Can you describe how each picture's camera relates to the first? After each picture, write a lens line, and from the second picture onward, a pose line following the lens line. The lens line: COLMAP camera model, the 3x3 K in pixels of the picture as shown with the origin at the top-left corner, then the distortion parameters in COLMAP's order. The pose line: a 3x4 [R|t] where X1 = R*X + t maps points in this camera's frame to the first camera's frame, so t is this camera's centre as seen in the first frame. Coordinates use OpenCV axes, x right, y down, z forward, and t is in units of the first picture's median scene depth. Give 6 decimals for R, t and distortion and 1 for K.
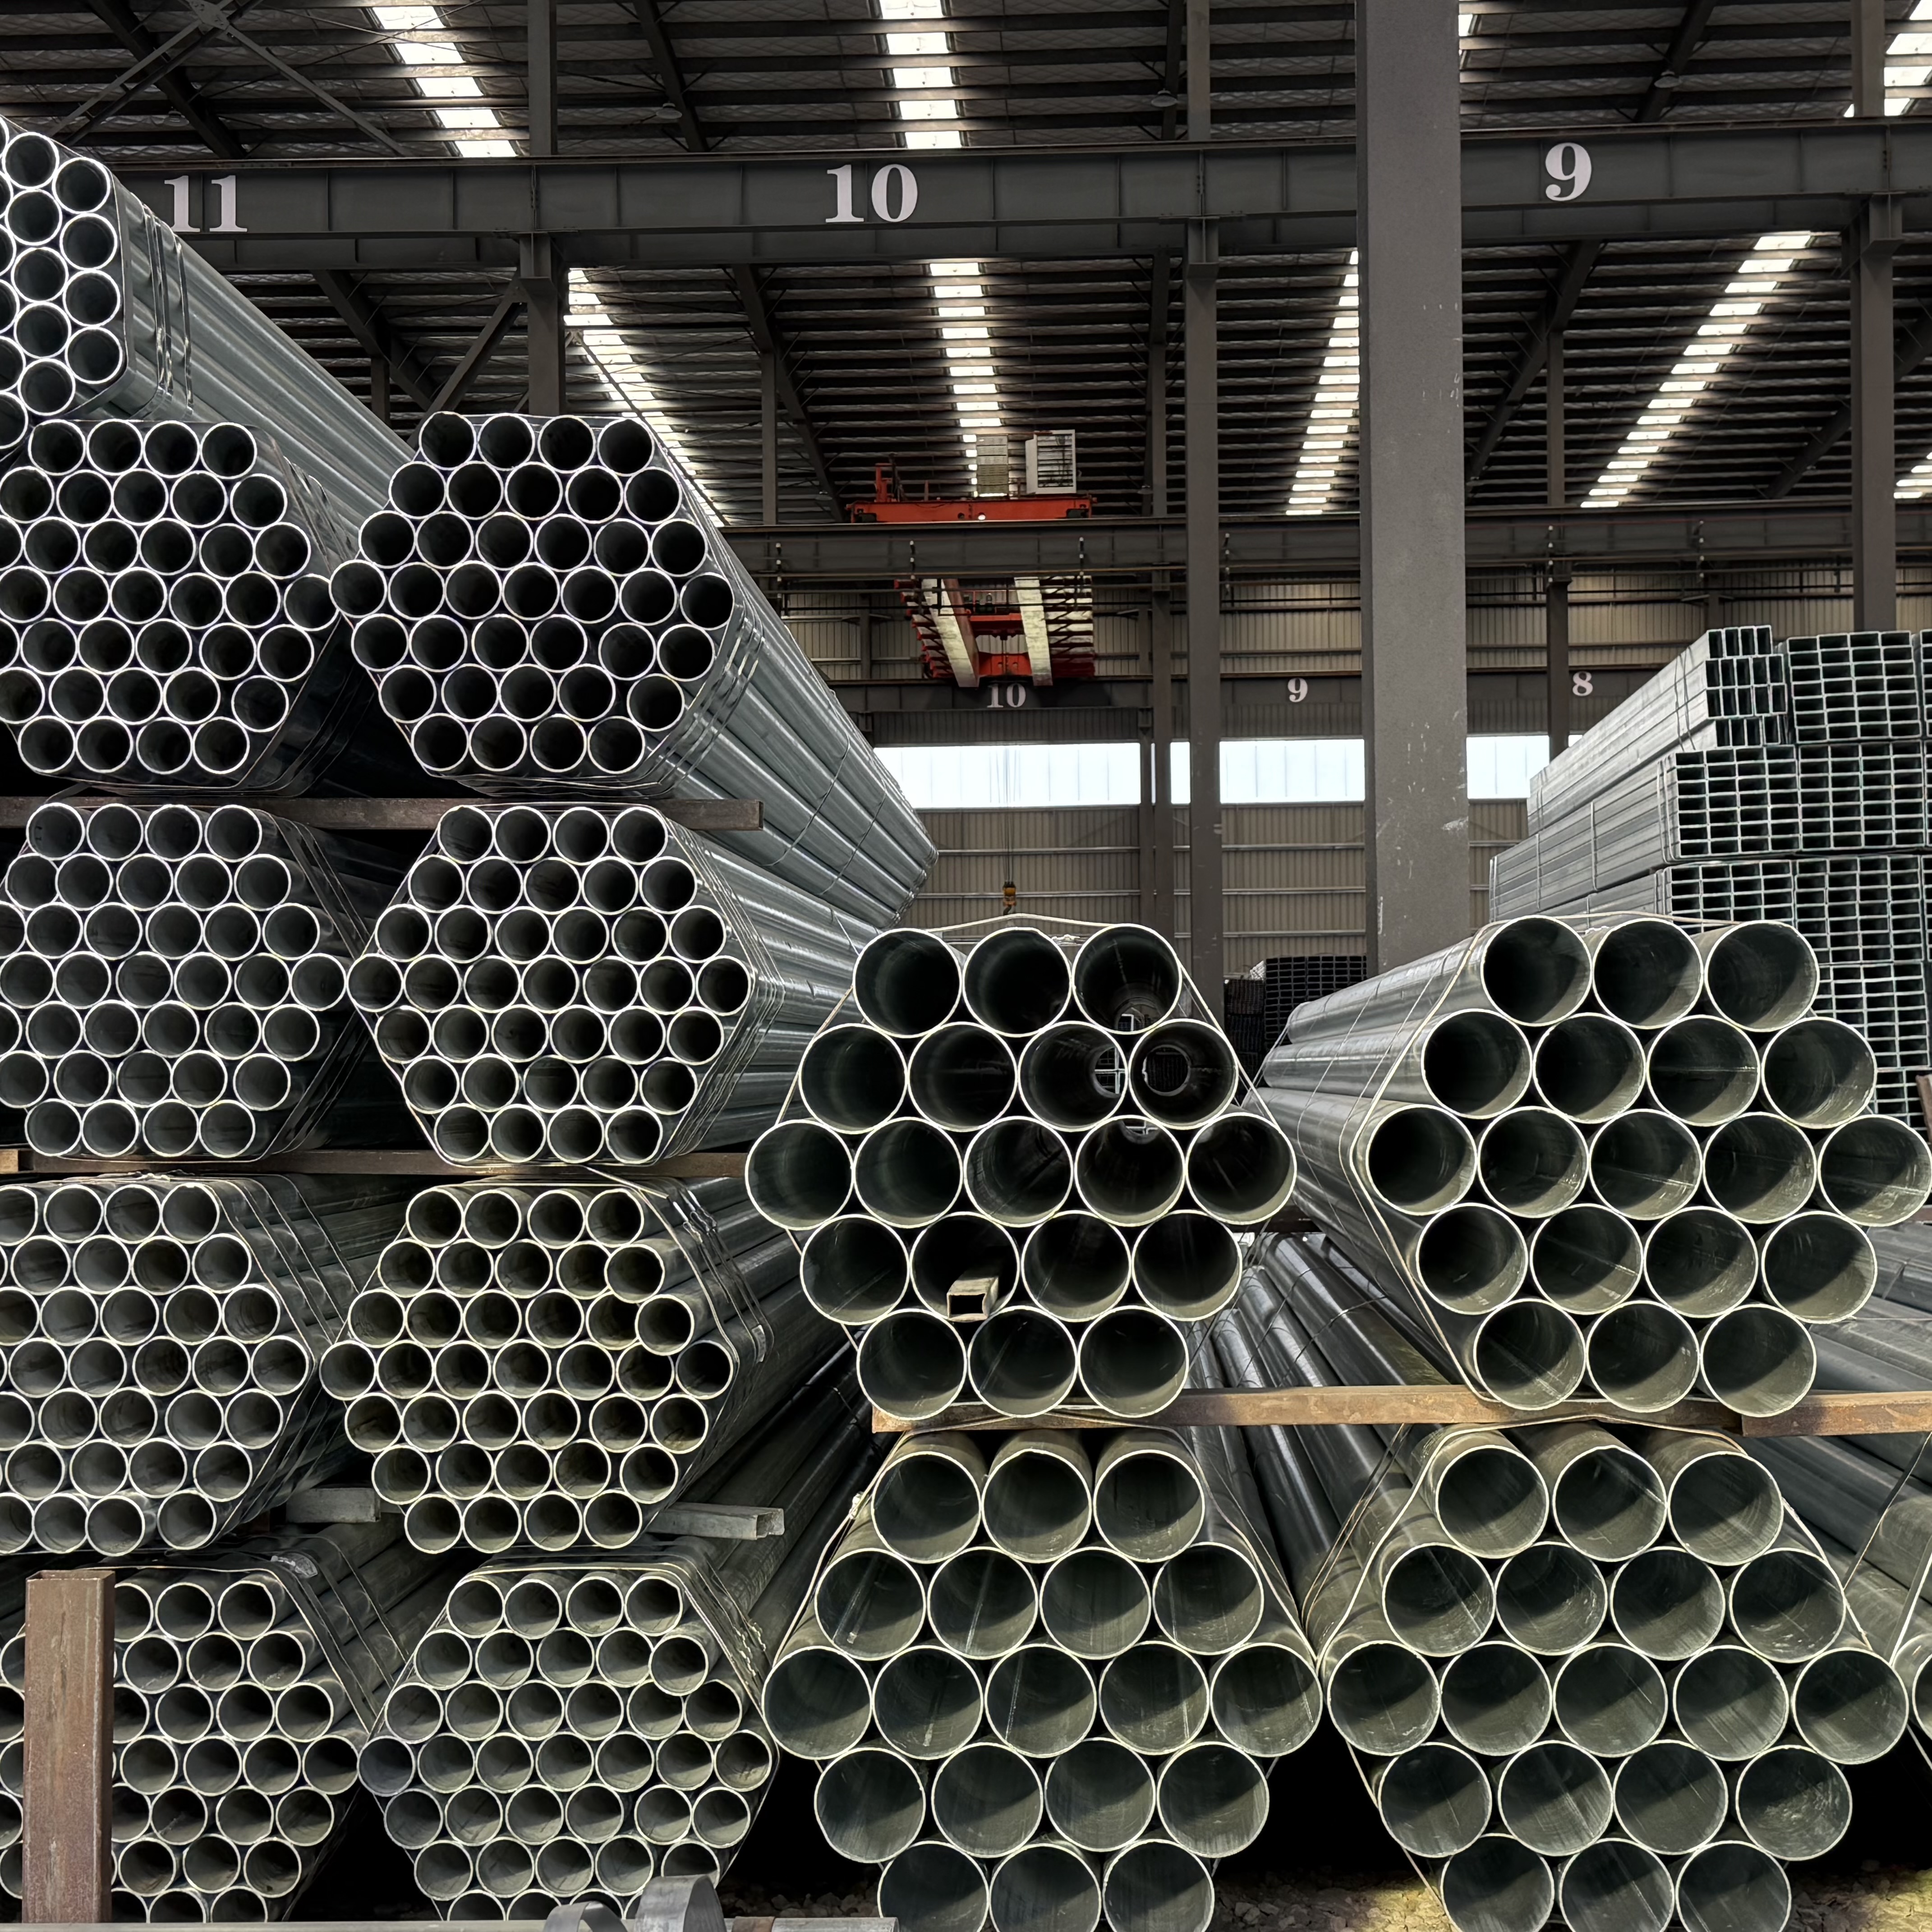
lens RADIAL K [[2996.7, 0, 966.1], [0, 2996.7, 992.1], [0, 0, 1]] dist [0.198470, -0.455101]
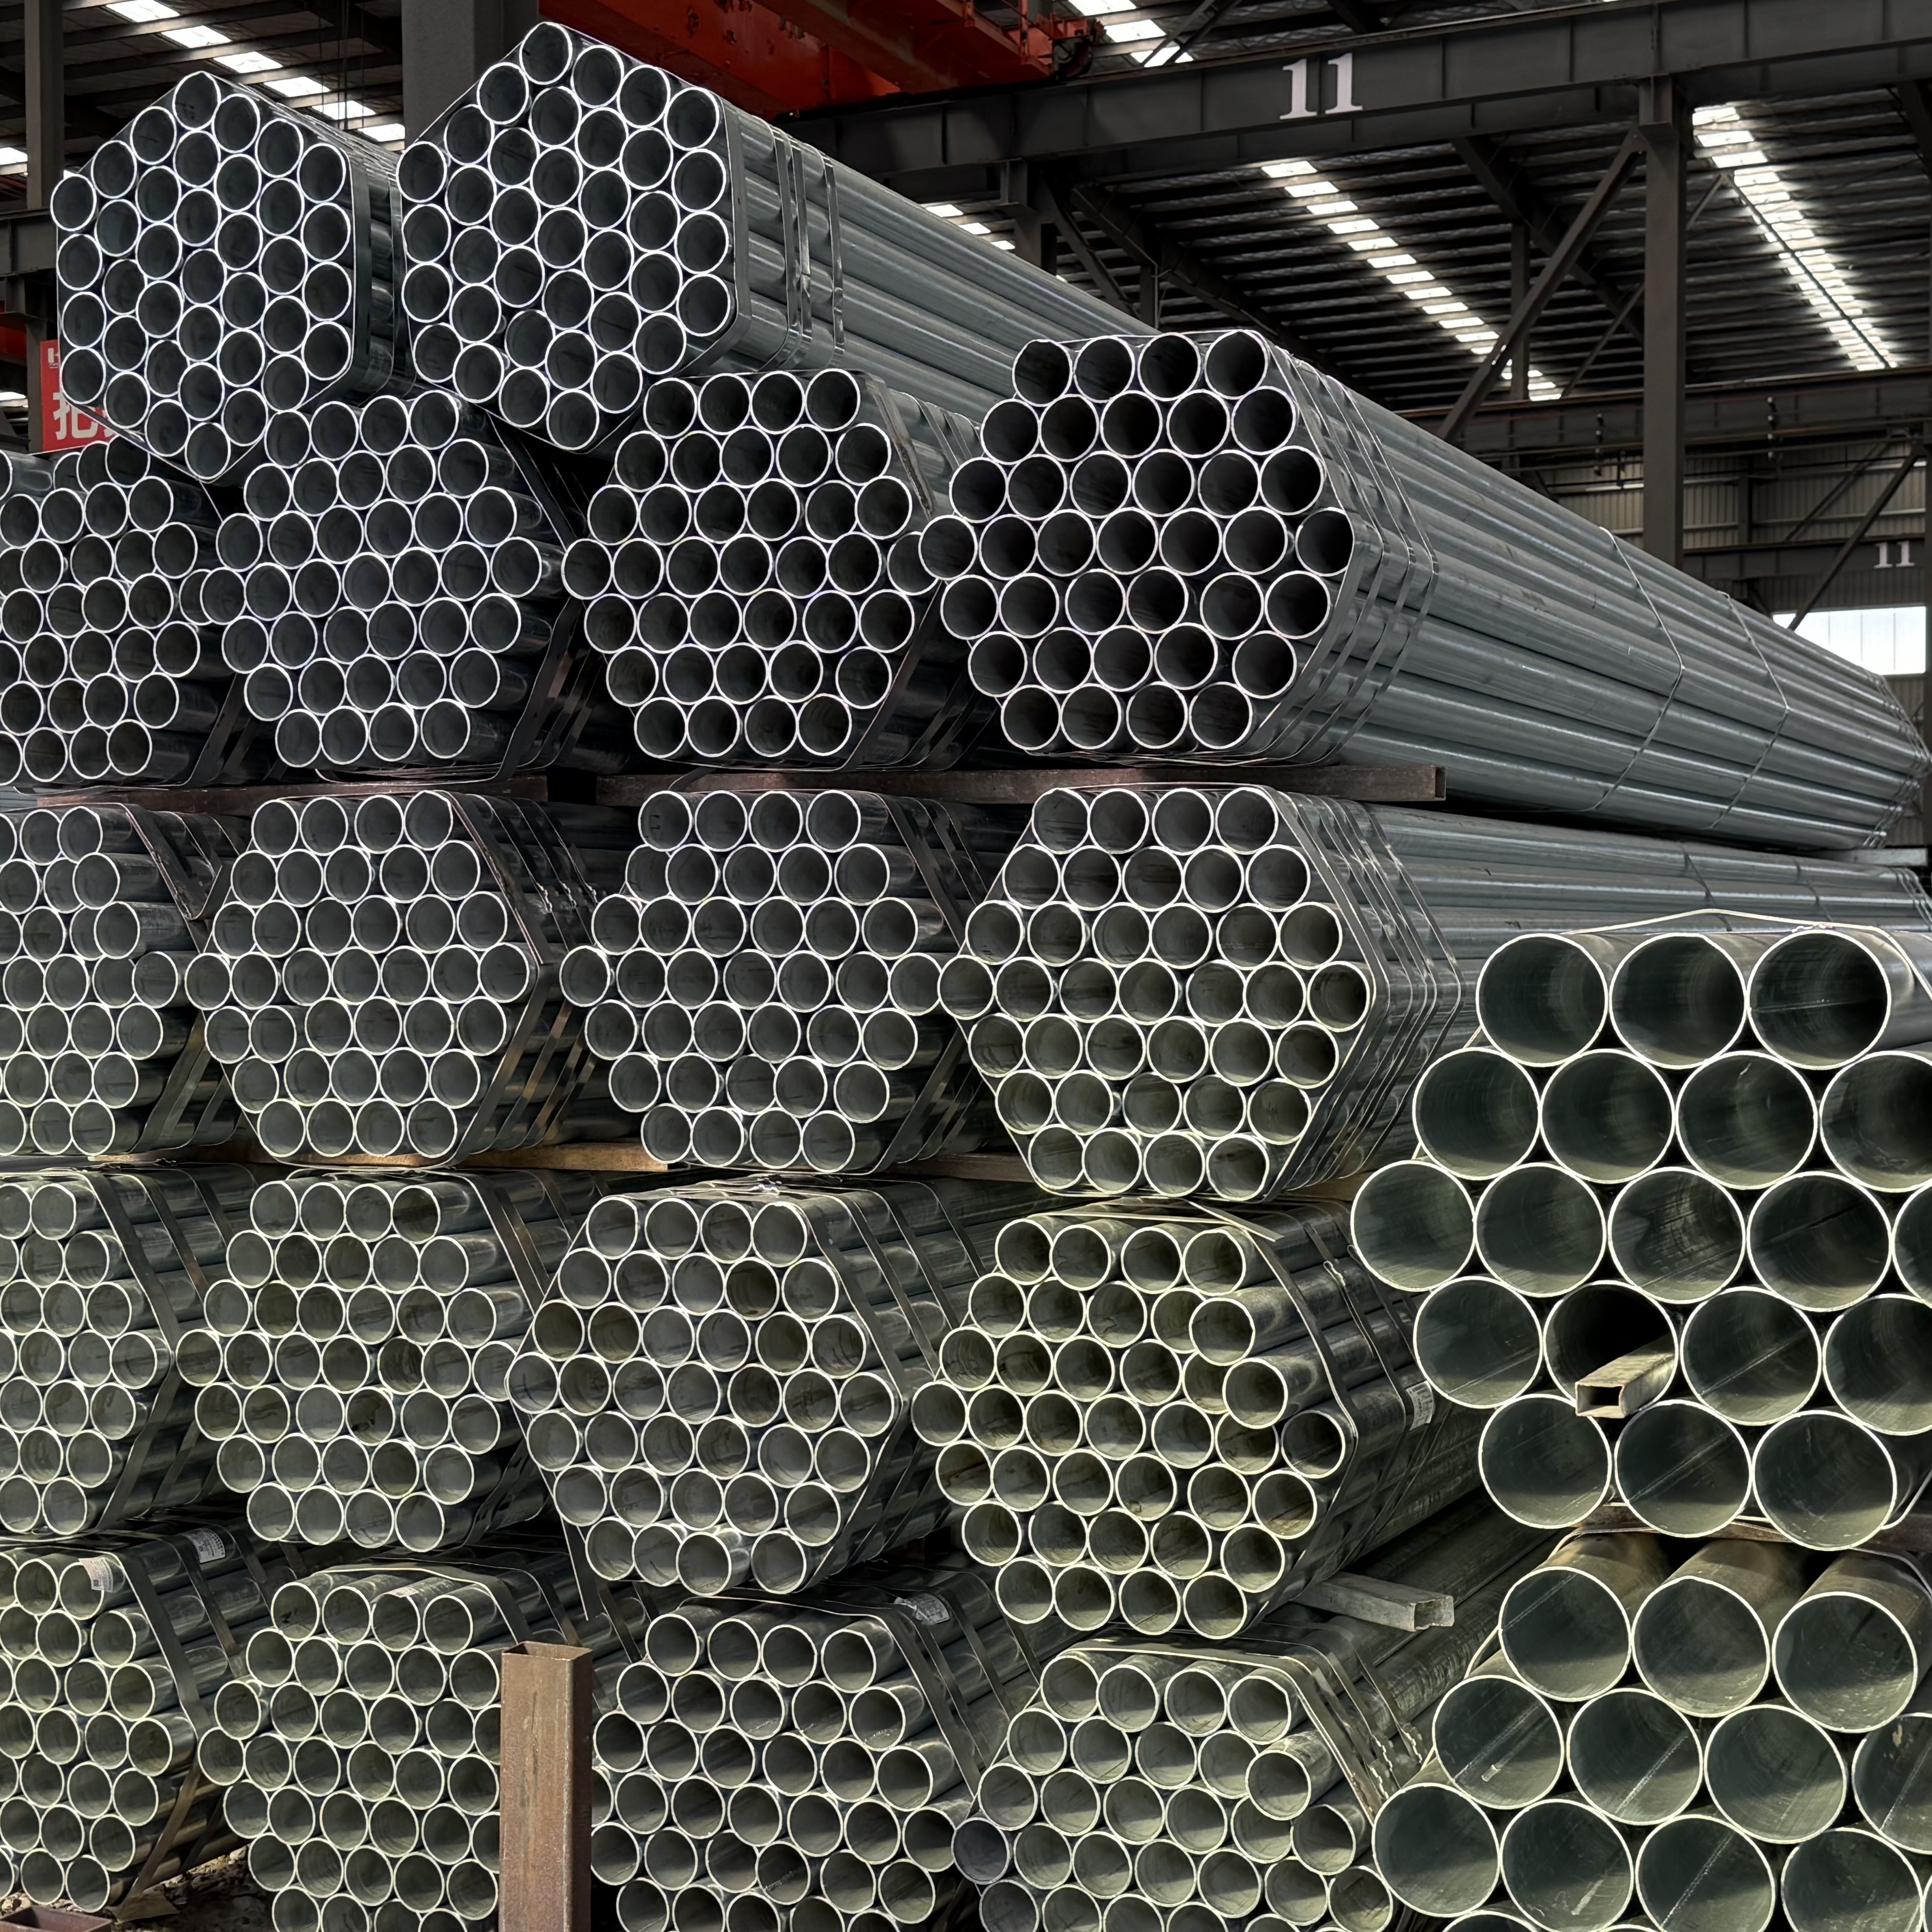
lens RADIAL K [[2986.7, 0, 995.3], [0, 2986.7, 997.6], [0, 0, 1]] dist [0.149863, -0.220553]
pose [[0.927902, 0.013898, -0.372565, 0.143463], [0.003709, 0.998911, 0.046503, -0.041101], [0.372806, -0.044532, 0.926840, 0.176358]]
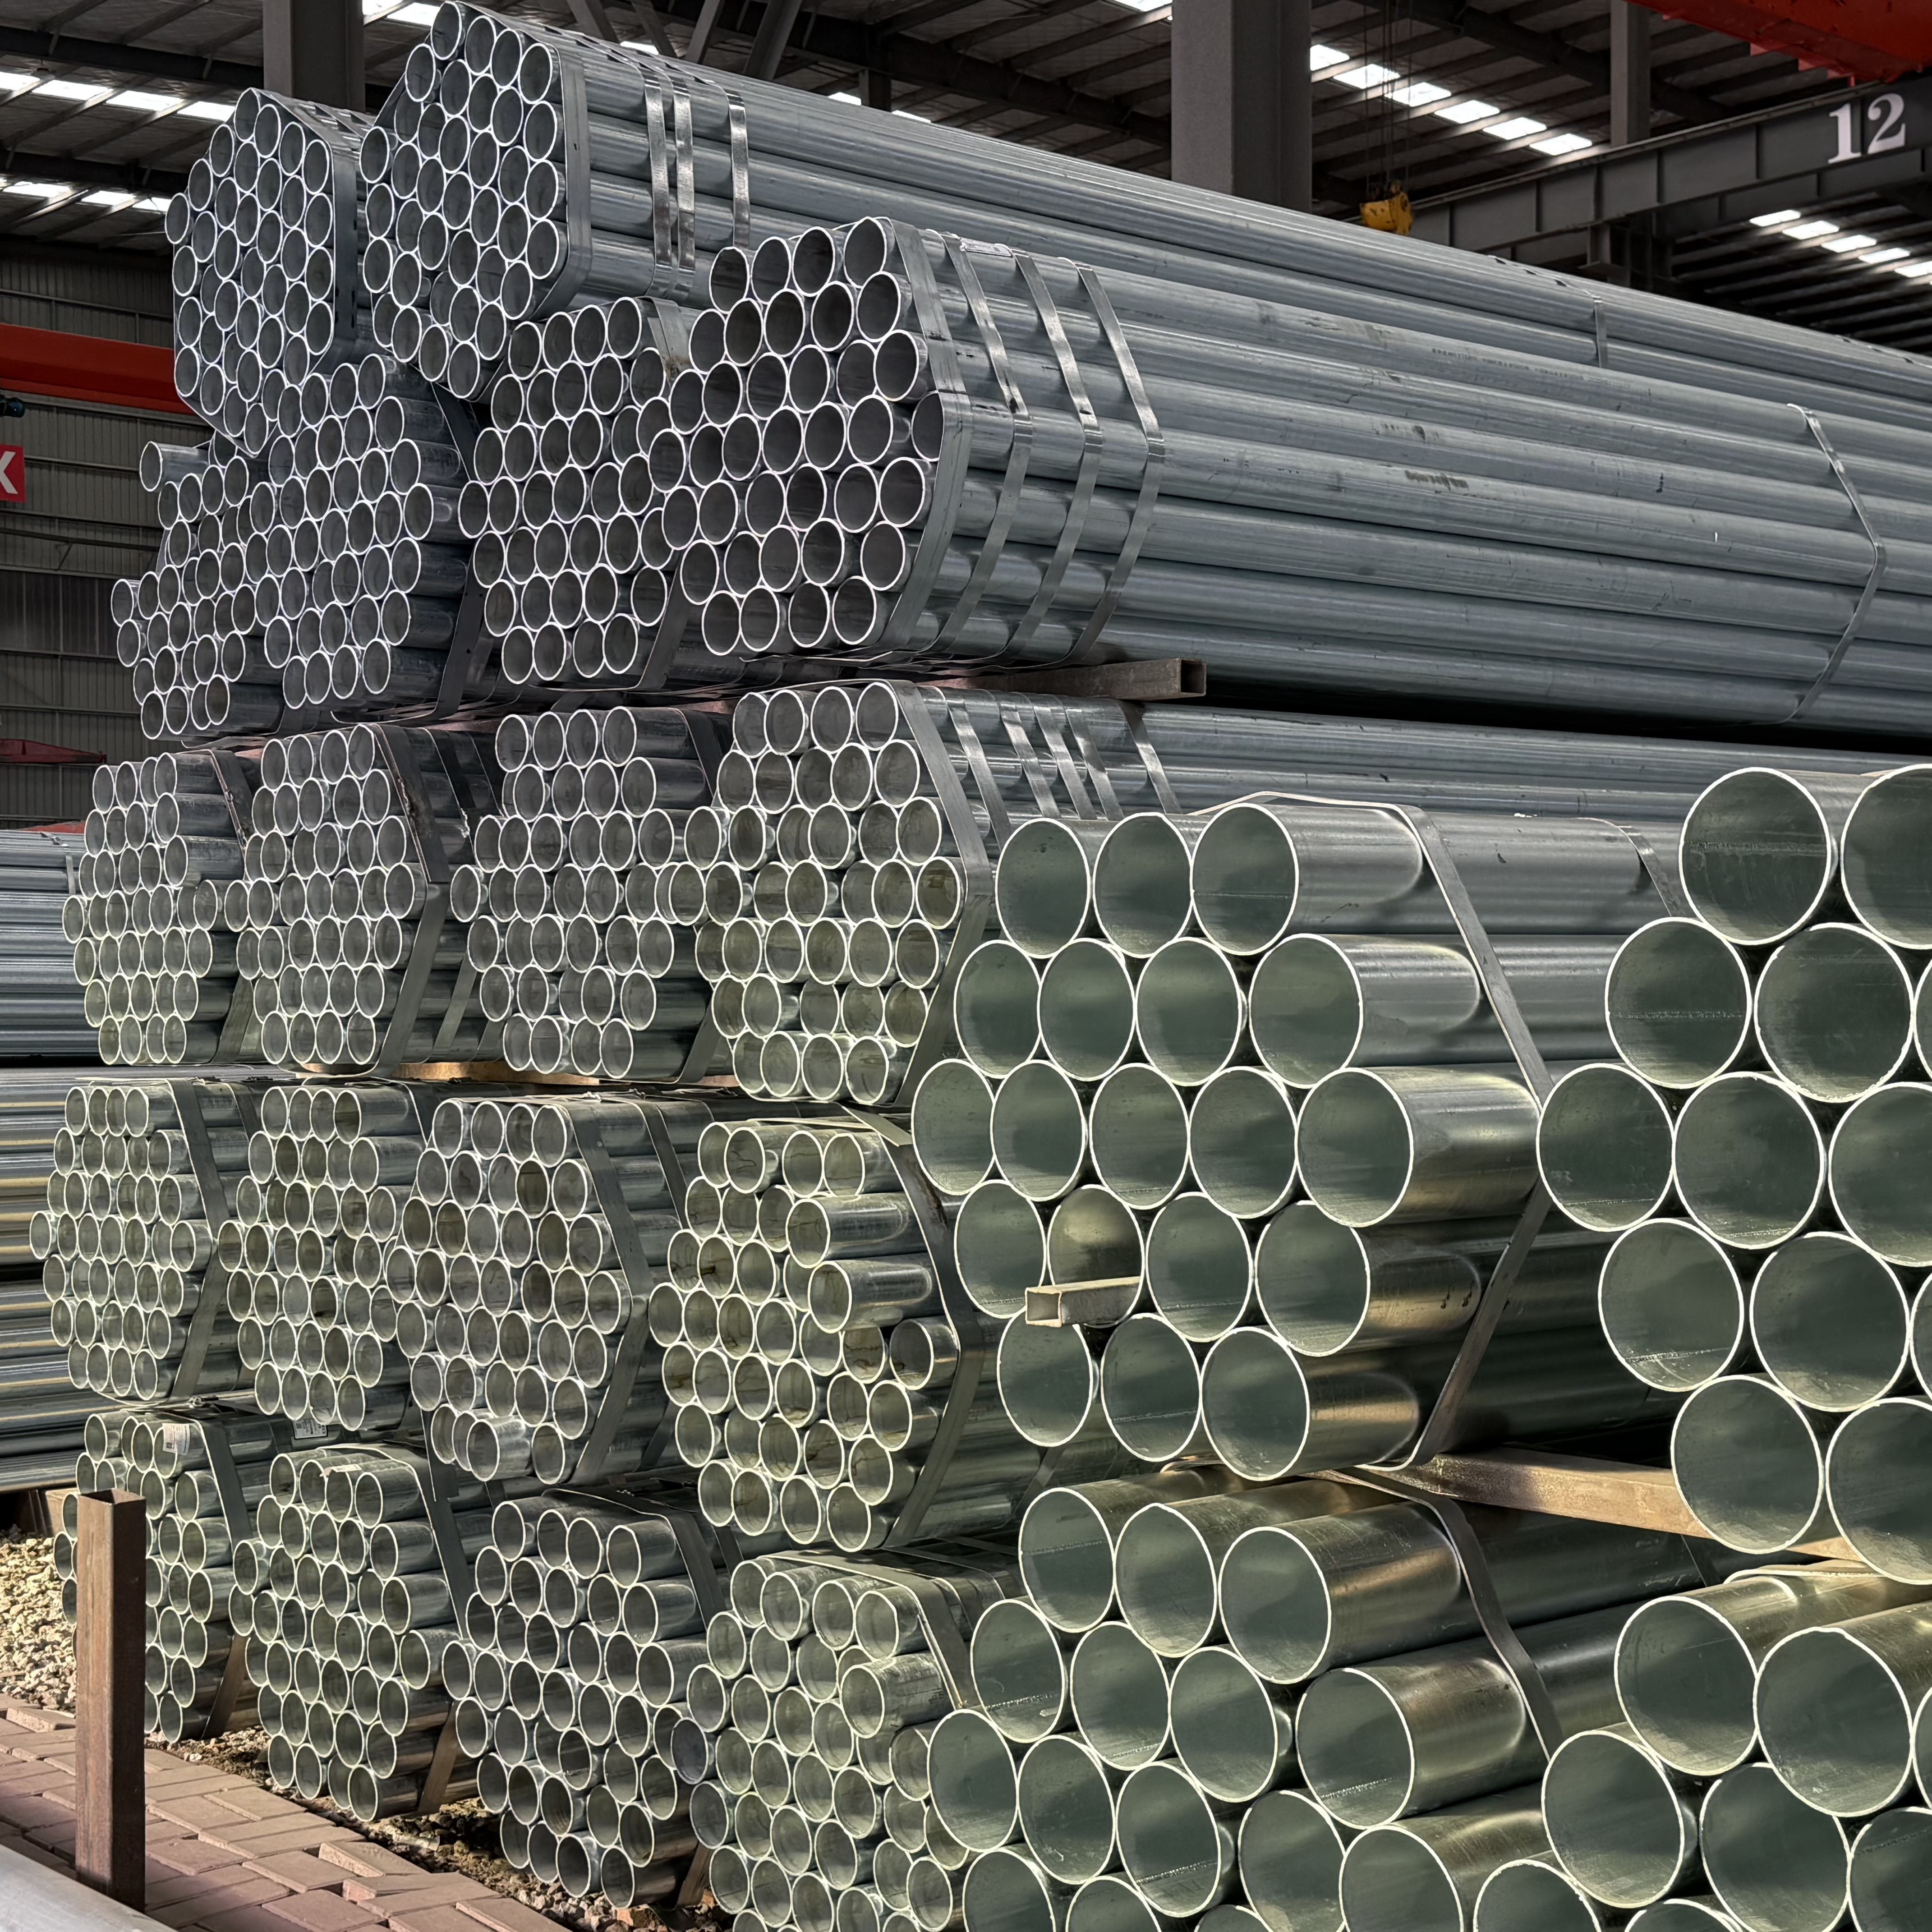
lens RADIAL K [[3027.9, 0, 966.0], [0, 3027.9, 966.0], [0, 0, 1]] dist [0.009351, 0.749288]
pose [[0.683400, 0.006640, -0.730014, 0.522844], [0.015237, 0.999611, 0.023357, -0.001148], [0.729885, -0.027085, 0.683033, 0.438096]]
